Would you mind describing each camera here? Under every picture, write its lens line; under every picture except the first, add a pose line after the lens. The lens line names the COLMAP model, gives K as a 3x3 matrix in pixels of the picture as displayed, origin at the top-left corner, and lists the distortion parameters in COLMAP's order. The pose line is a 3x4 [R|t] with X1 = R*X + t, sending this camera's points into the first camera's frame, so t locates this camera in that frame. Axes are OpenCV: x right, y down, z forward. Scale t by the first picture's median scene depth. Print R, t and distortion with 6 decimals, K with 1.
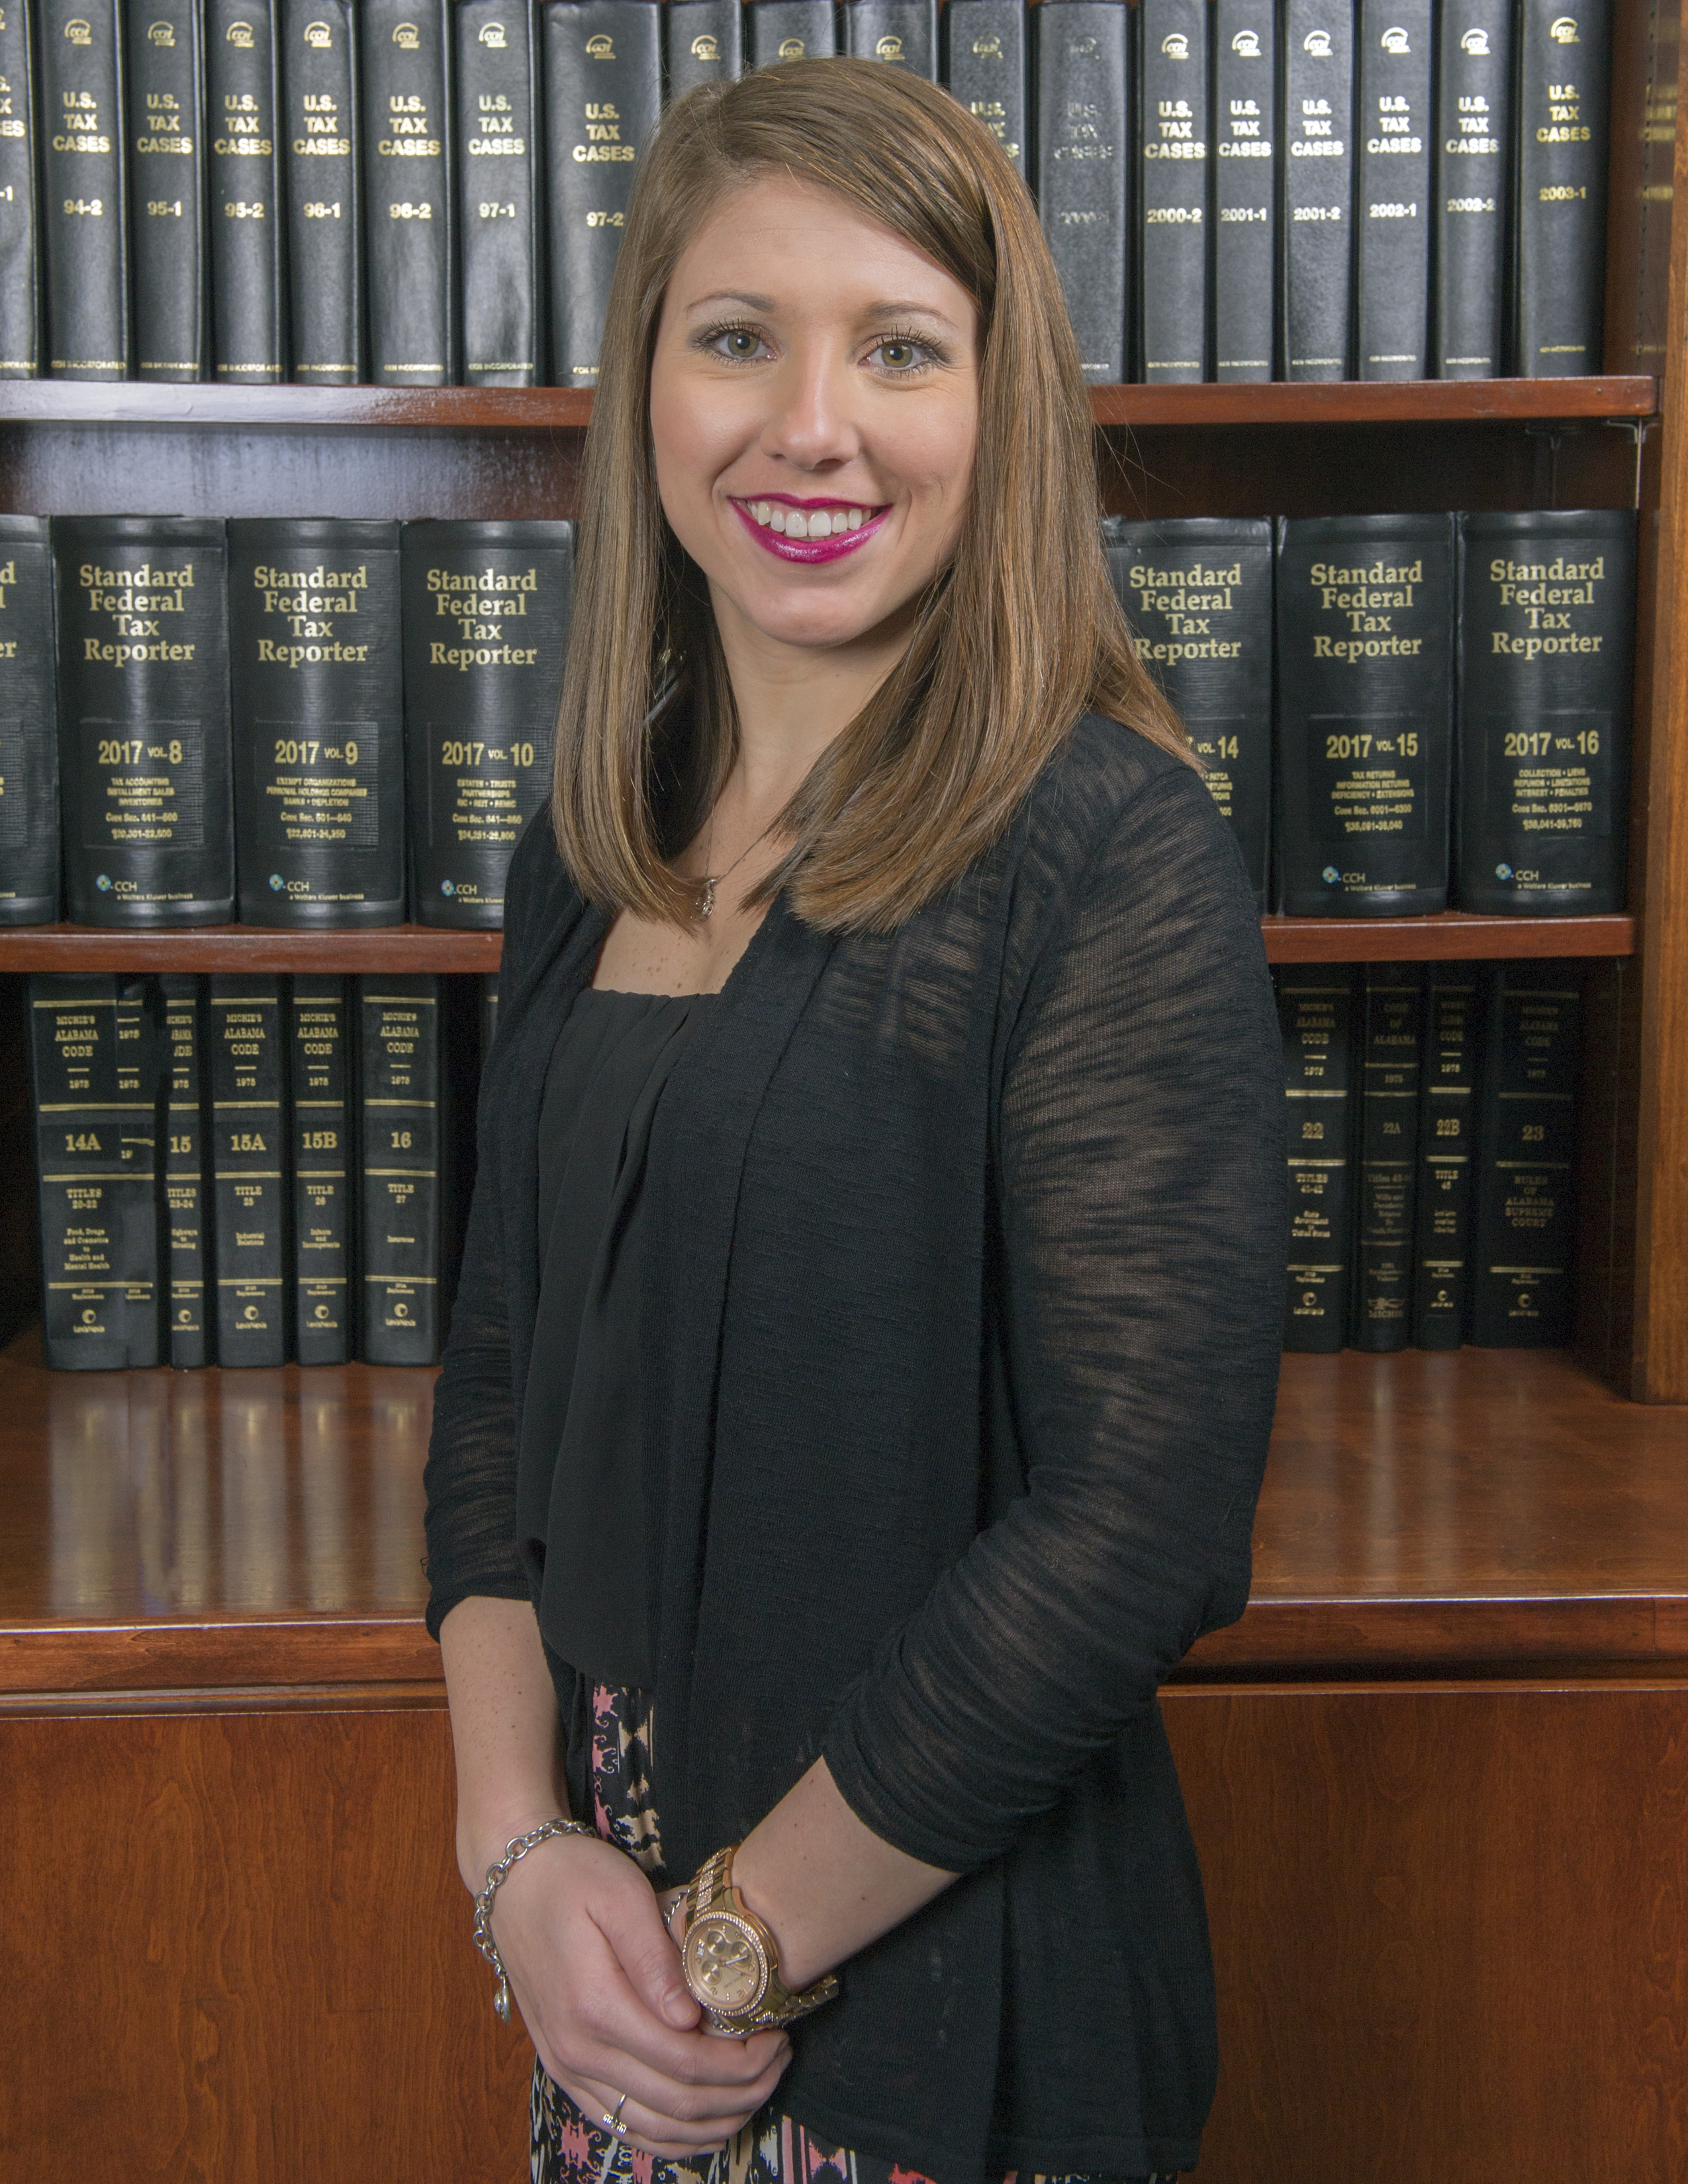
lens RADIAL K [[2971.2, 0, 843.9], [0, 2971.2, 904.8], [0, 0, 1]] dist [0.077735, 0.016450]
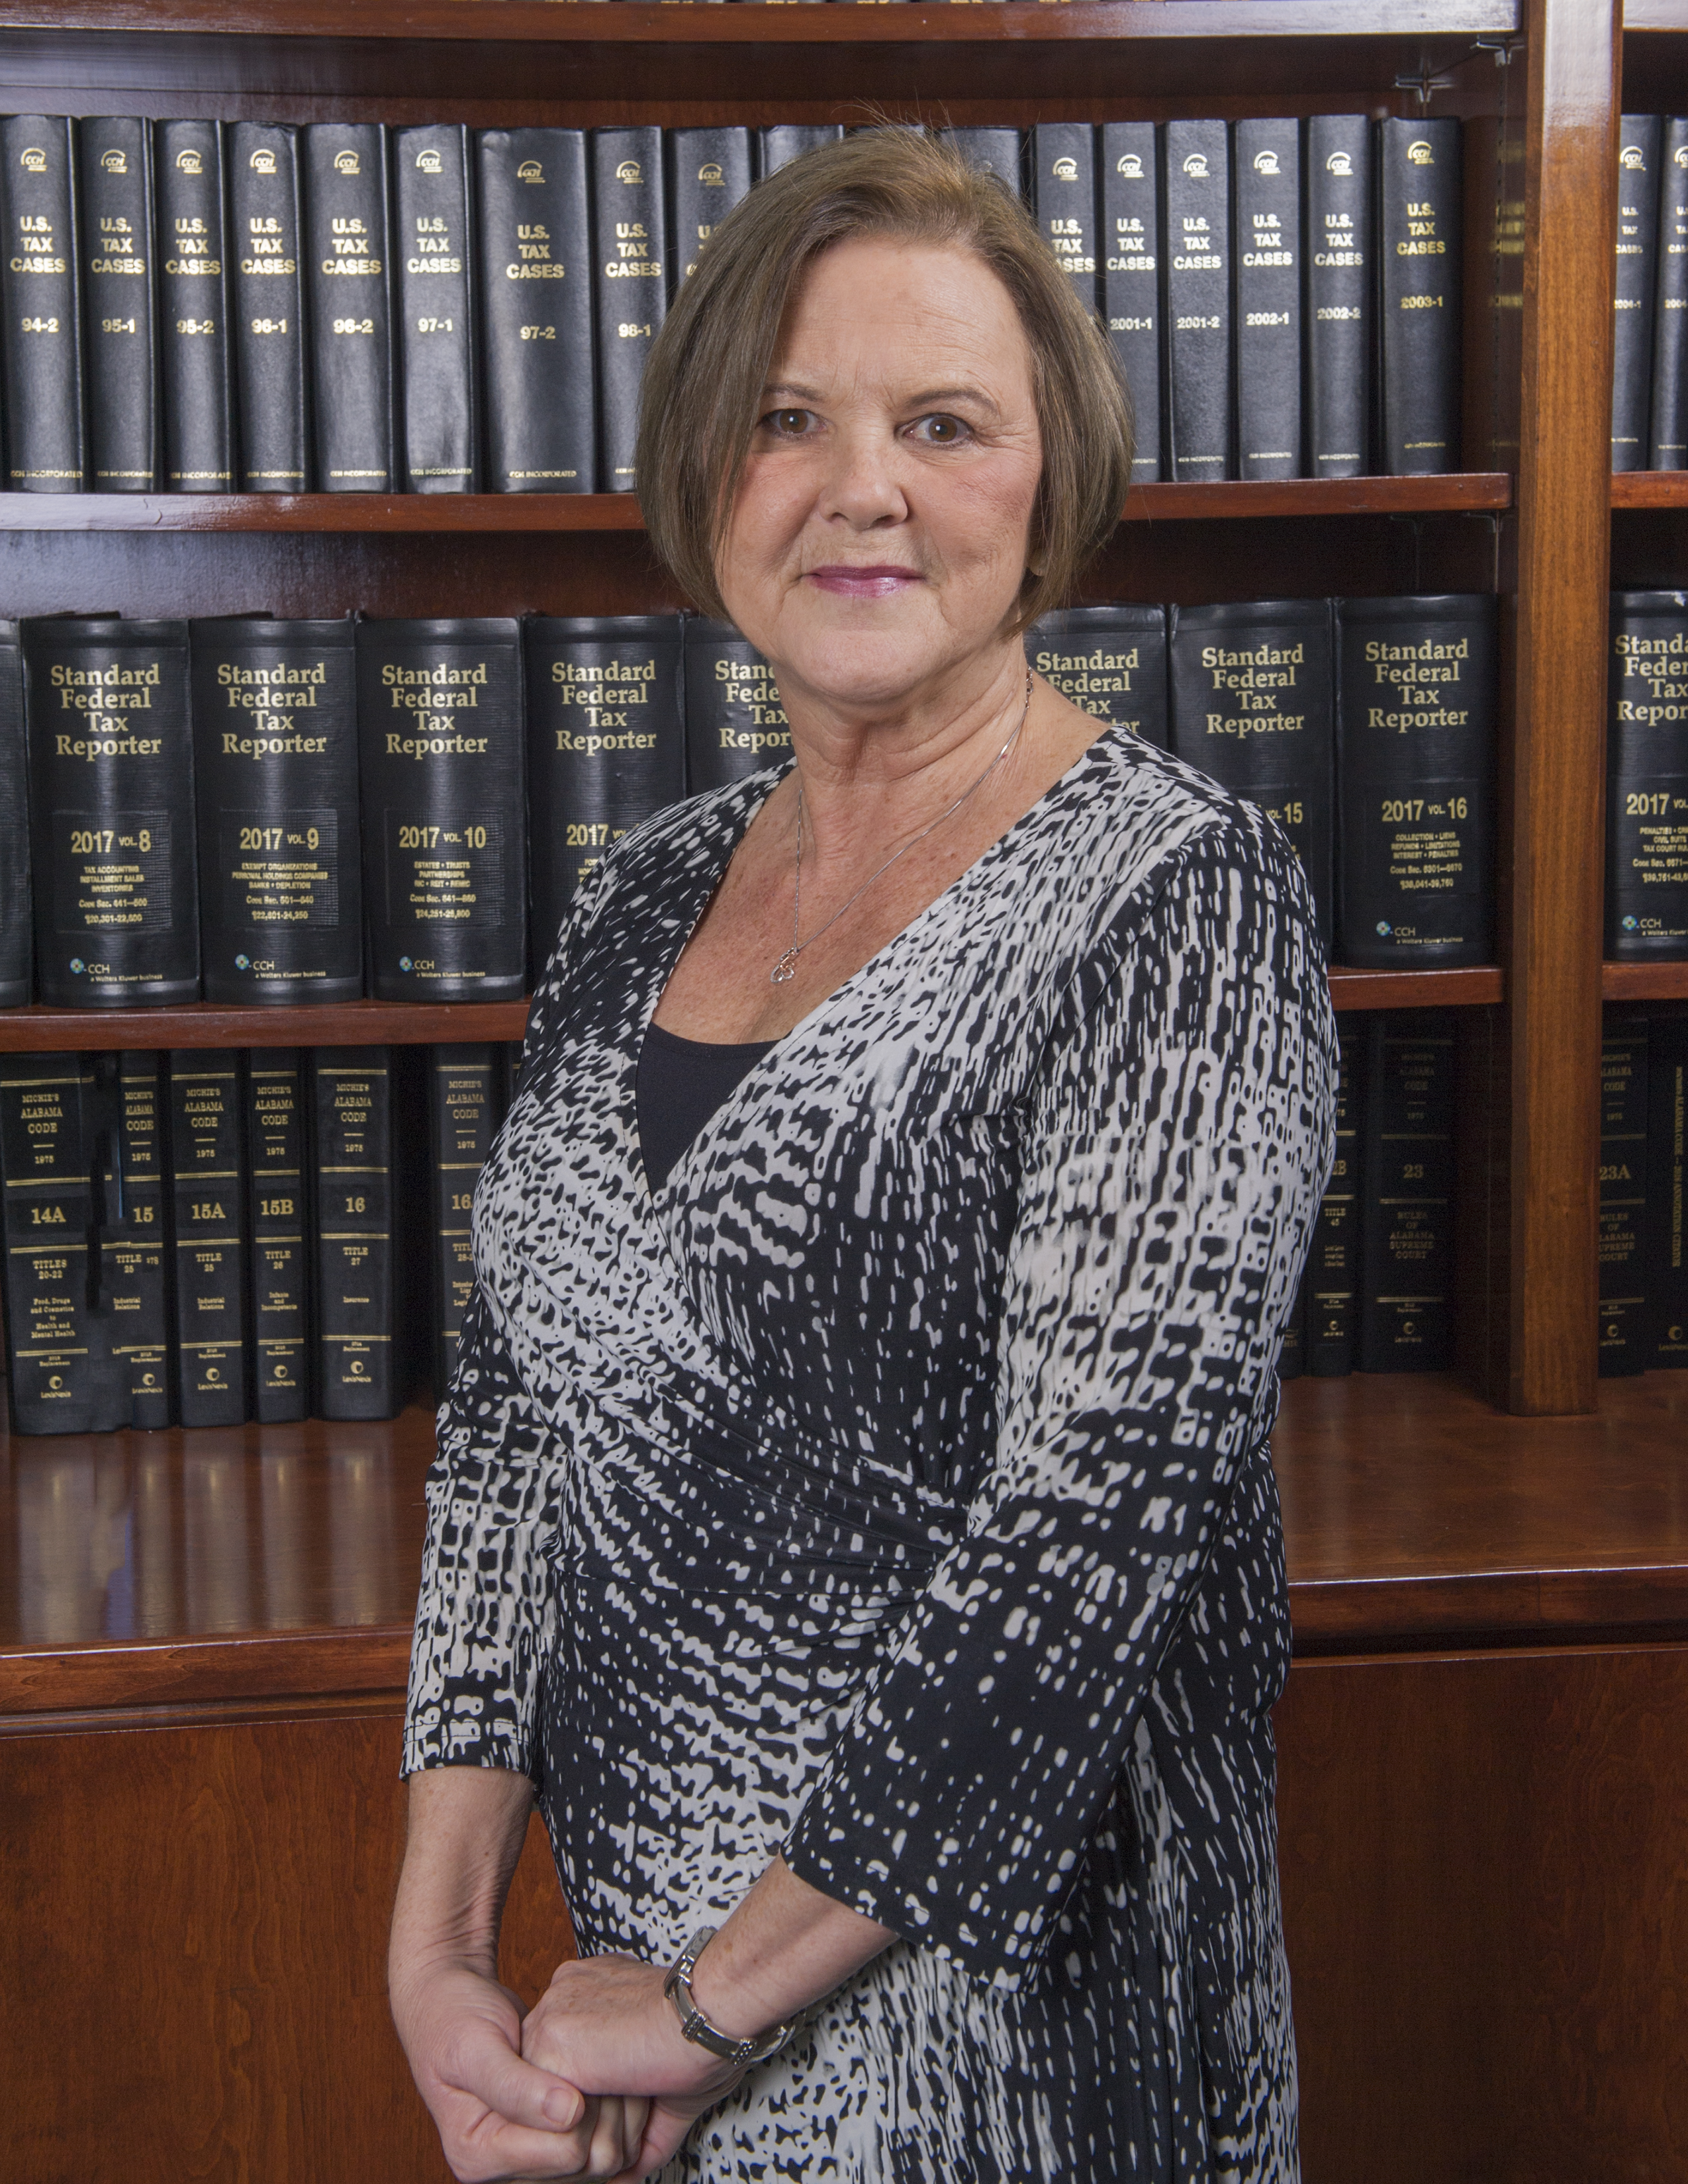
lens RADIAL K [[3278.6, 0, 849.1], [0, 3278.6, 956.9], [0, 0, 1]] dist [0.113296, 0.027533]
pose [[0.997270, -0.020924, 0.070814, -0.057543], [0.021477, 0.999744, -0.007052, 0.003473], [-0.070648, 0.008553, 0.997465, -0.179055]]
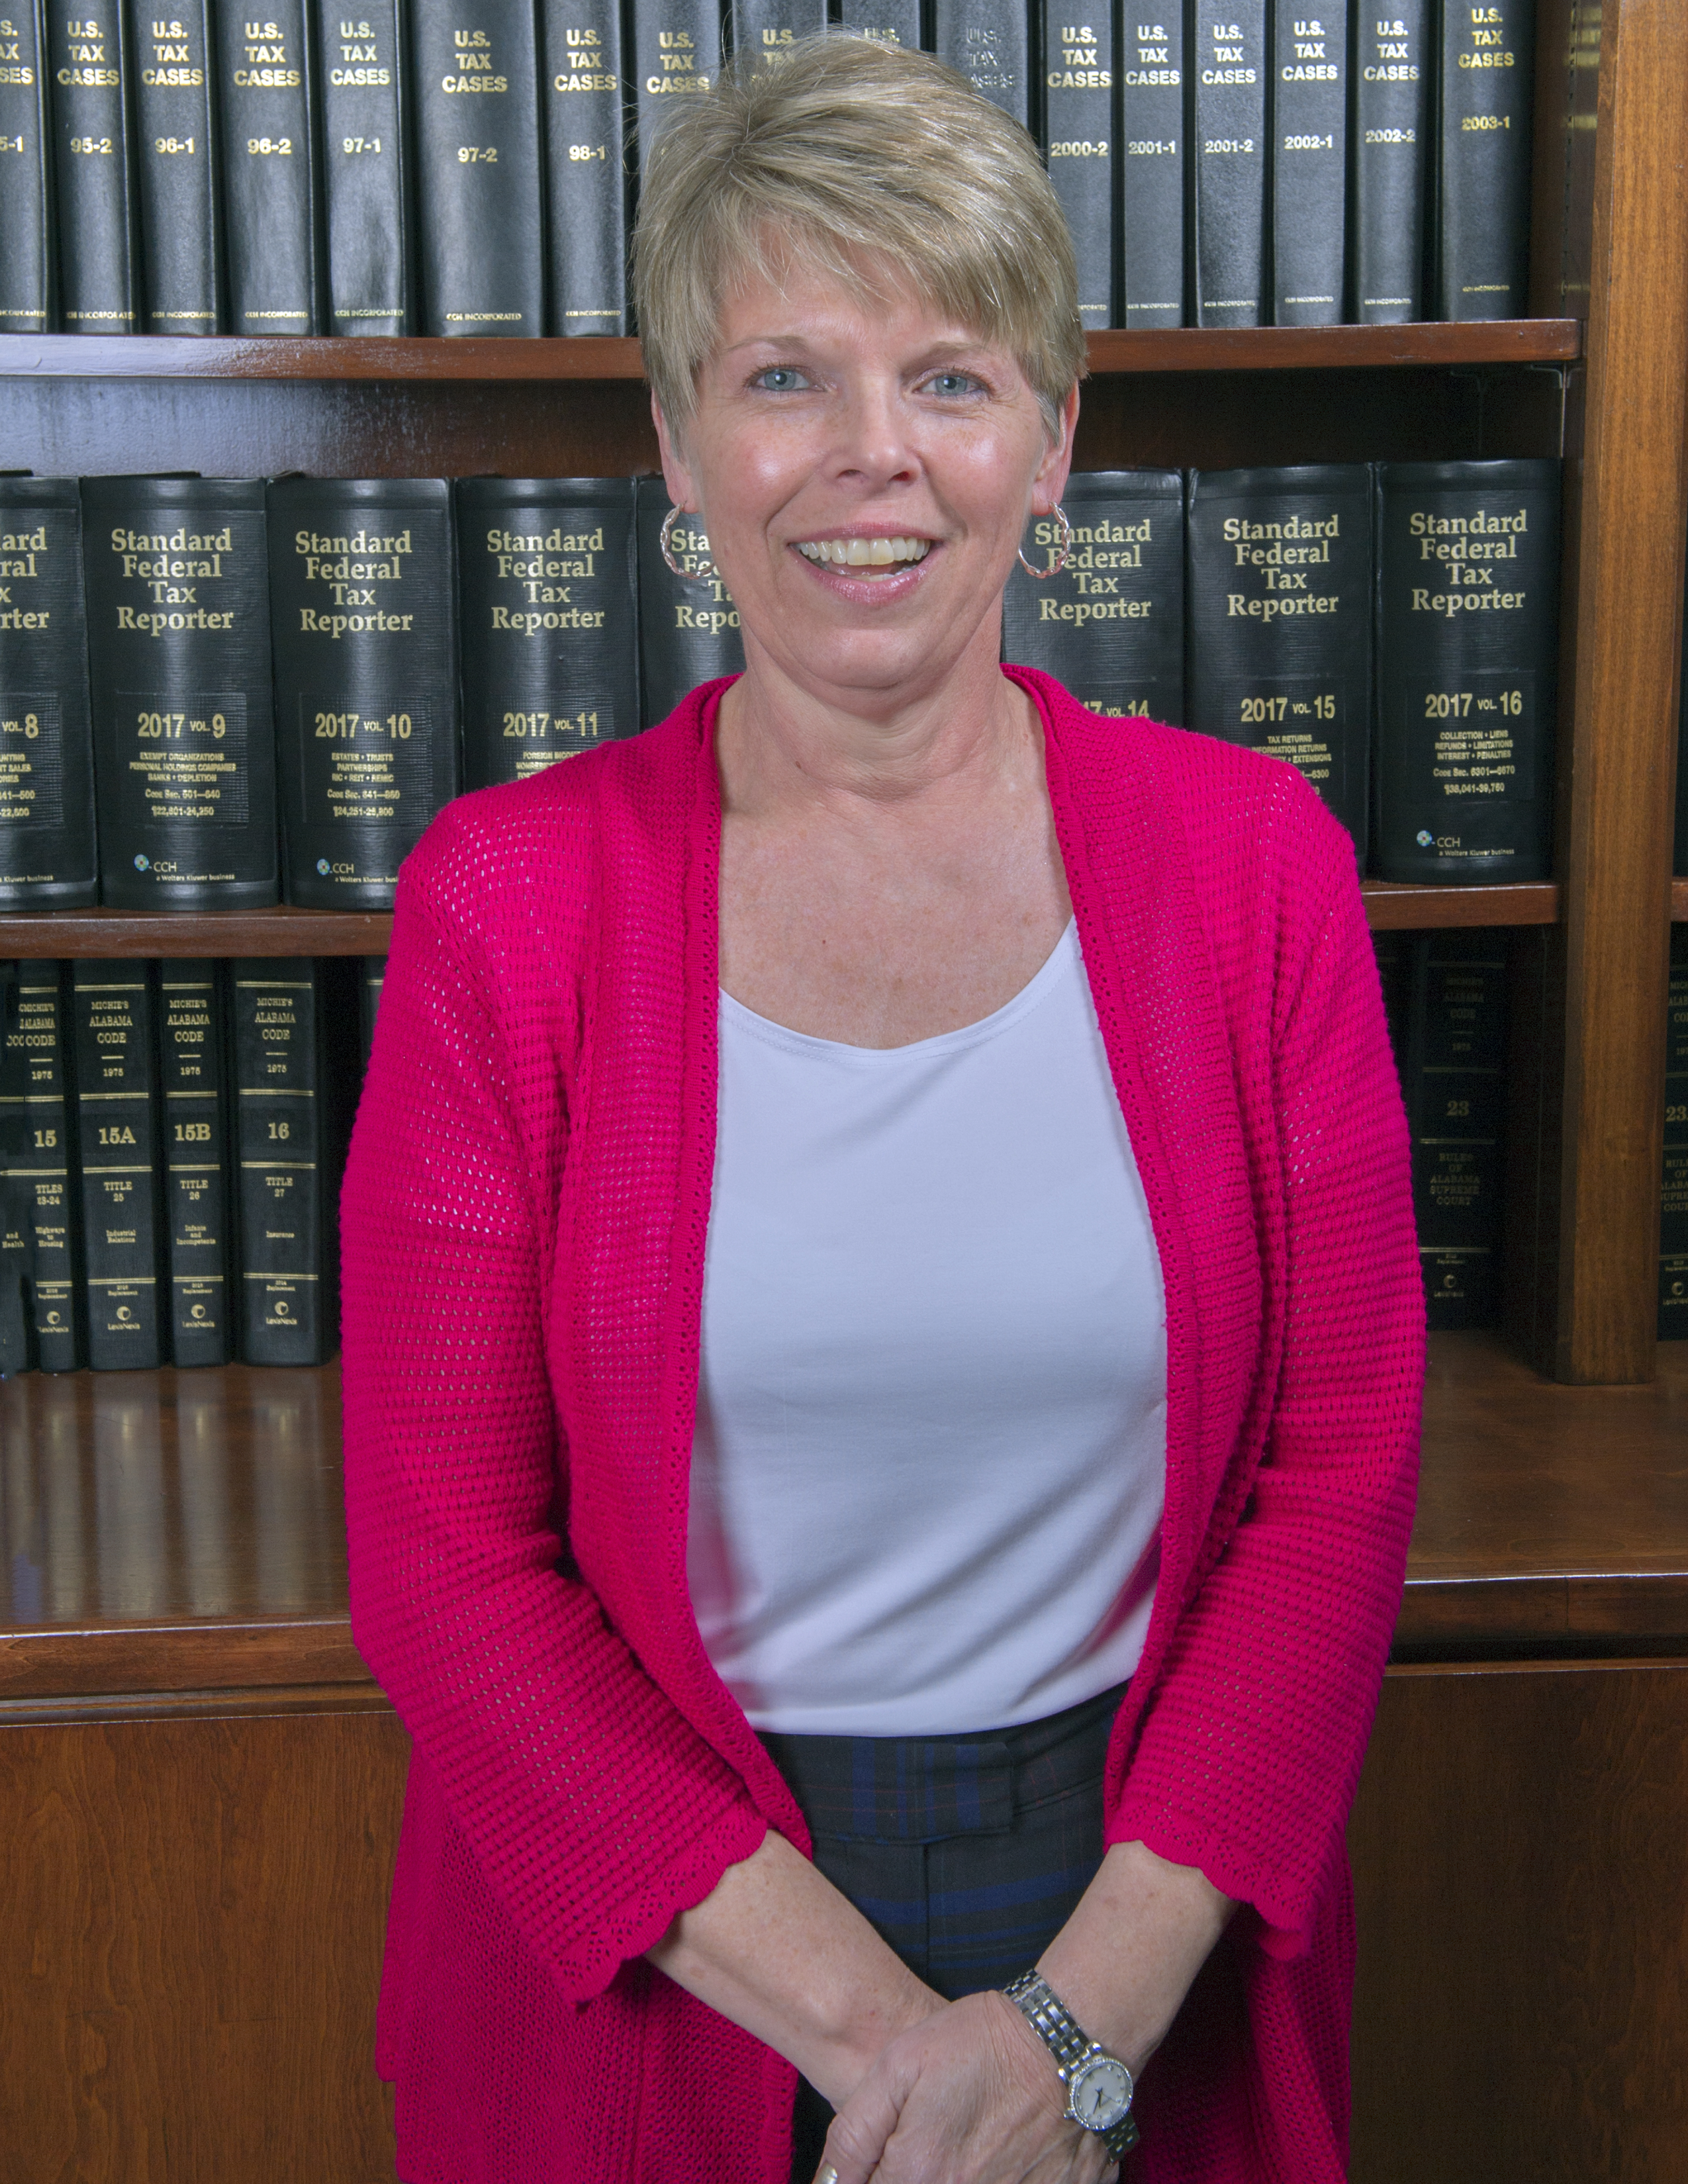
lens RADIAL K [[3256.9, 0, 849.3], [0, 3256.9, 999.2], [0, 0, 1]] dist [0.098050, 0.019500]
pose [[0.999547, -0.011493, 0.027829, 0.005588], [0.010332, 0.999084, 0.041533, -0.004964], [-0.028281, -0.041227, 0.998749, -0.050760]]
